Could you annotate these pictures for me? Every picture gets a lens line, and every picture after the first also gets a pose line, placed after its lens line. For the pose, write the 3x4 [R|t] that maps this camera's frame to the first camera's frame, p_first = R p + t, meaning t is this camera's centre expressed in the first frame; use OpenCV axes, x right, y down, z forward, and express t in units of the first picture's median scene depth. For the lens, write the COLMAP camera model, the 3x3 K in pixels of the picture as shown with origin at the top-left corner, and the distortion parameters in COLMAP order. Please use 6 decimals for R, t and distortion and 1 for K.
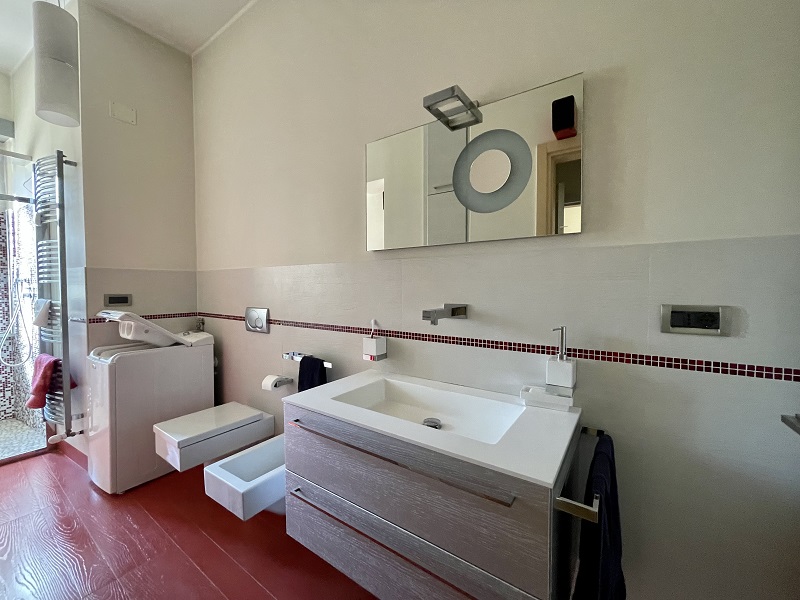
lens RADIAL K [[325.6, 0, 399.9], [0, 325.6, 298.1], [0, 0, 1]] dist [-0.004754, -0.000401]
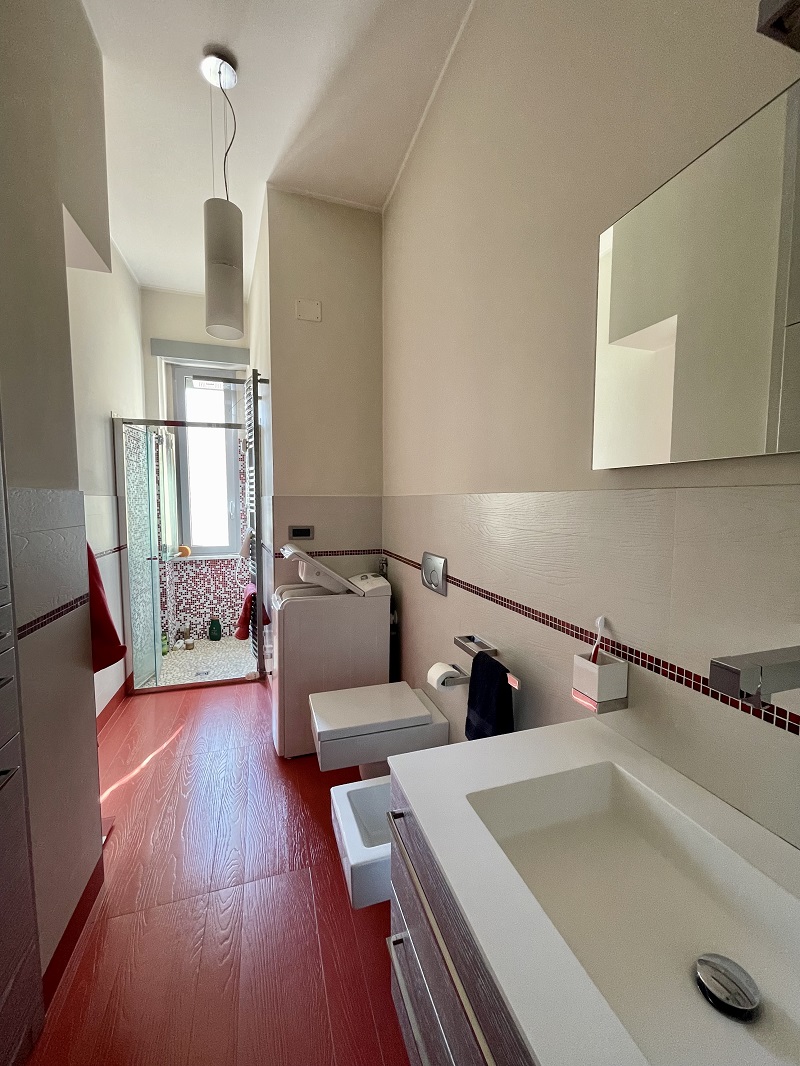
lens RADIAL K [[433.8, 0, 399.9], [0, 433.8, 533.1], [0, 0, 1]] dist [-0.004754, -0.000401]
pose [[0.798901, 0.046840, -0.599637, 0.041014], [-0.023038, 0.998614, 0.047311, -0.057448], [0.601022, -0.023982, 0.798873, 0.249217]]
